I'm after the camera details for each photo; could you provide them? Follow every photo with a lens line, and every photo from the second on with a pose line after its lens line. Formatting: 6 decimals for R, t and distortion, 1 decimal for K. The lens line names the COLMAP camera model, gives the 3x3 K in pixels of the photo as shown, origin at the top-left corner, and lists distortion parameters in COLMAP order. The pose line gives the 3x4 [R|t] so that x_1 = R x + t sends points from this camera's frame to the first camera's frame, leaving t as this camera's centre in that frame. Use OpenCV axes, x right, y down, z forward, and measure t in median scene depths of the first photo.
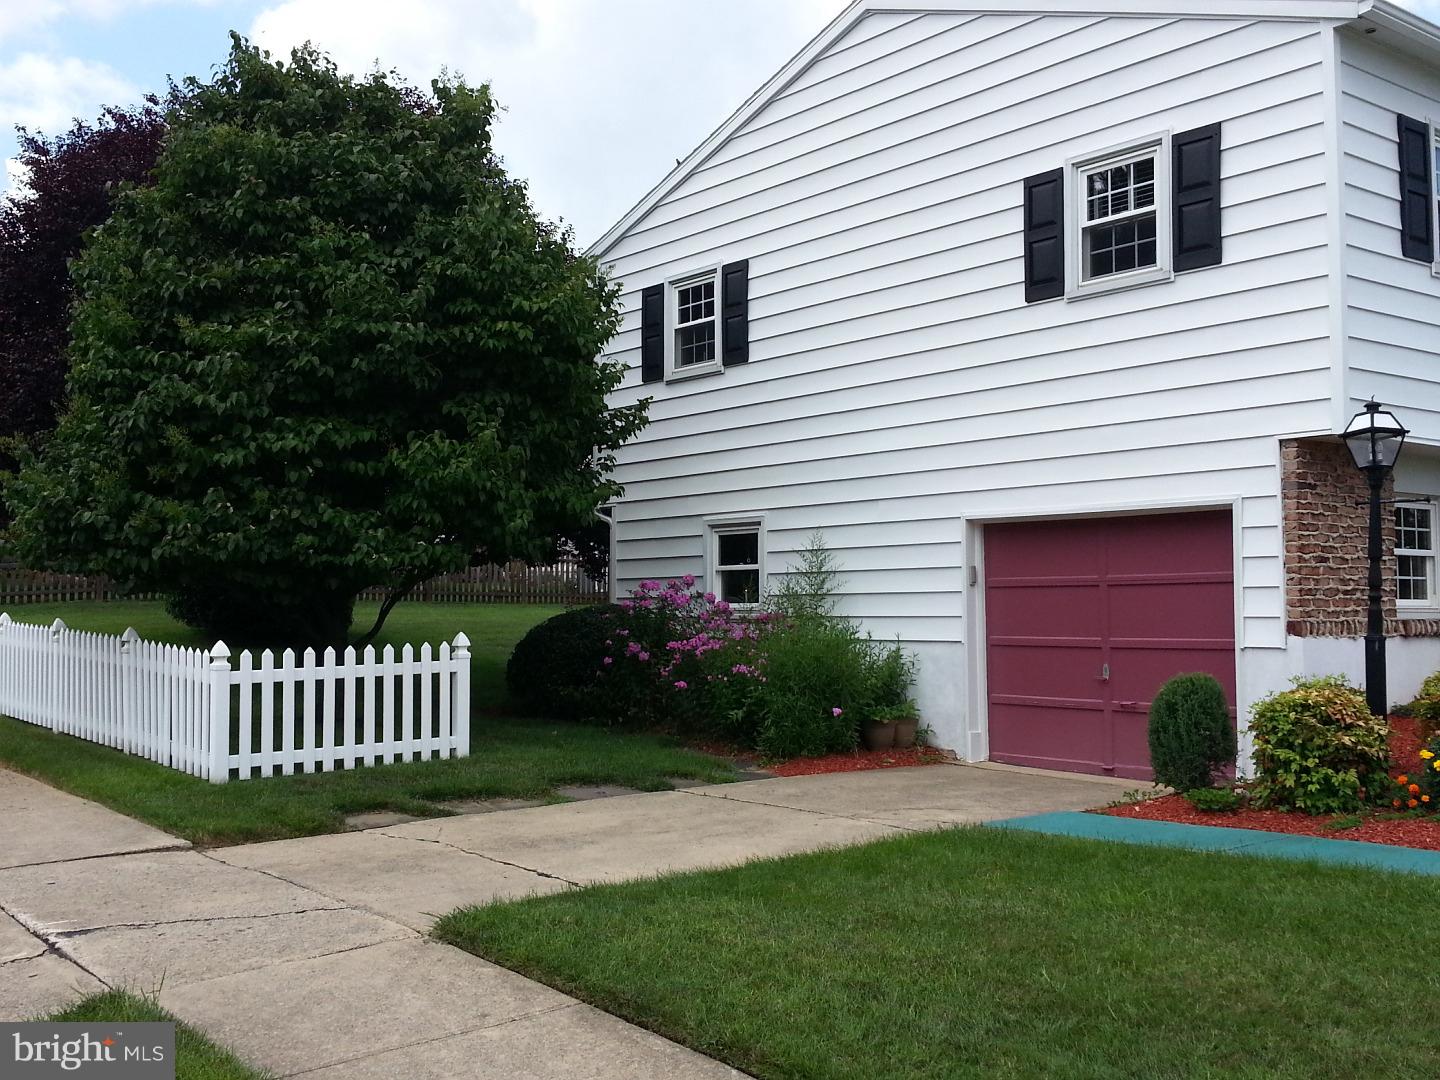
lens RADIAL K [[1518.0, 0, 720.0], [0, 1518.0, 540.0], [0, 0, 1]] dist [0.036693, -0.205835]
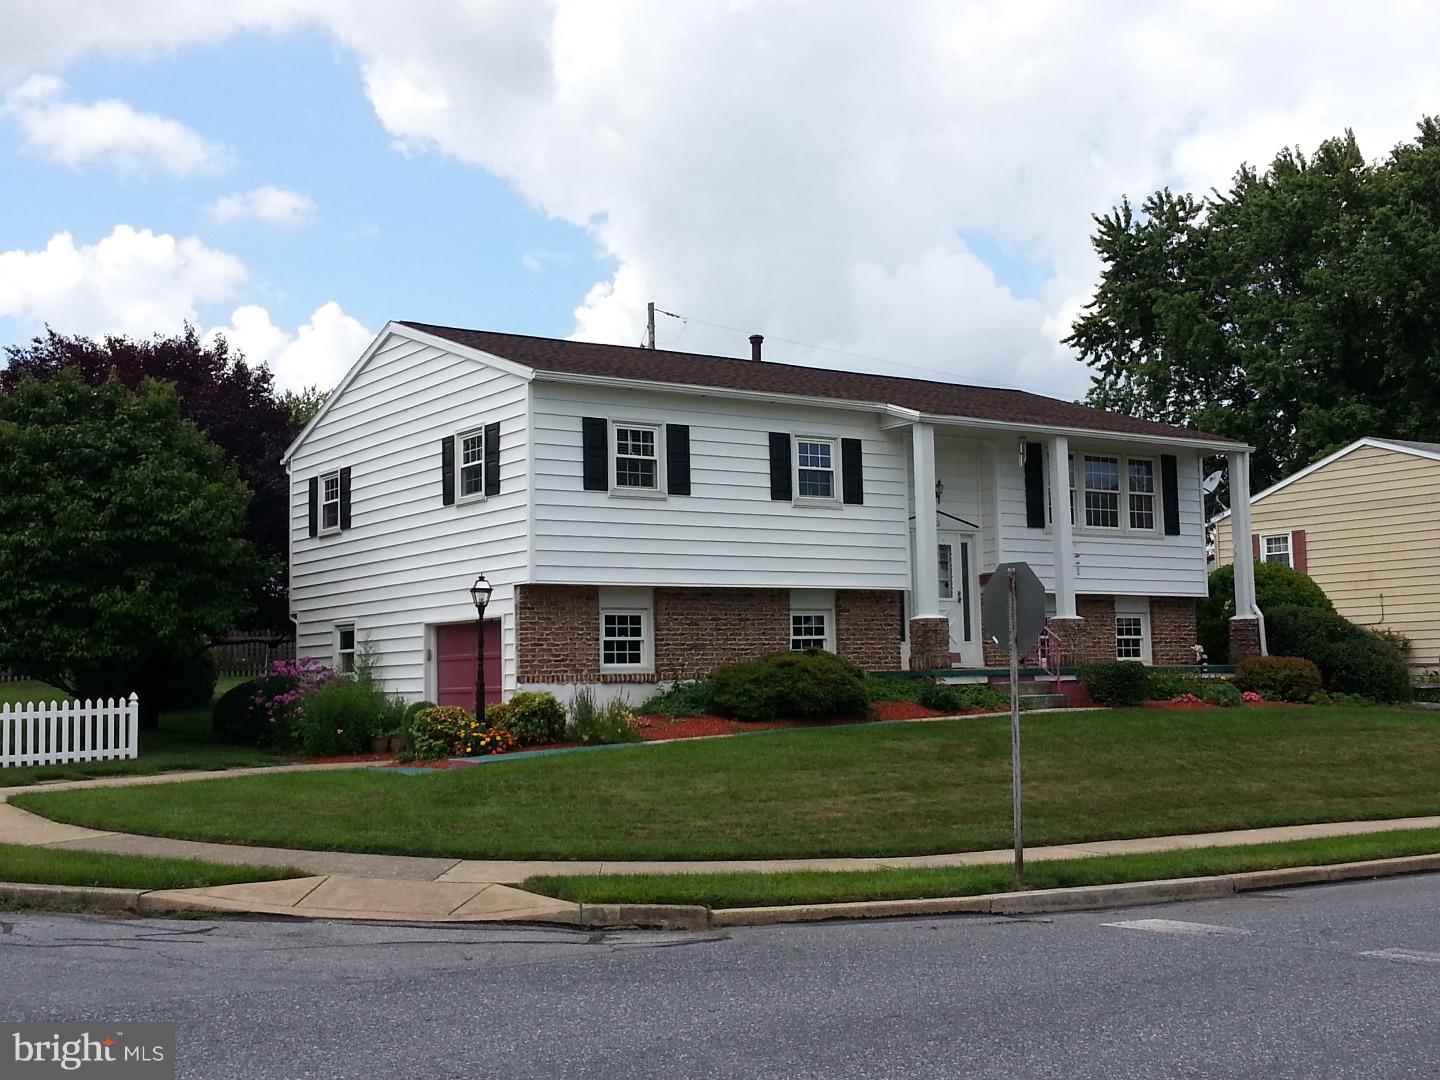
lens RADIAL K [[1518.0, 0, 720.0], [0, 1518.0, 540.0], [0, 0, 1]] dist [0.036693, -0.205835]
pose [[0.999481, -0.025326, -0.019916, 0.596138], [0.024468, 0.998808, -0.042228, -0.030336], [0.020962, 0.041719, 0.998909, -0.864918]]
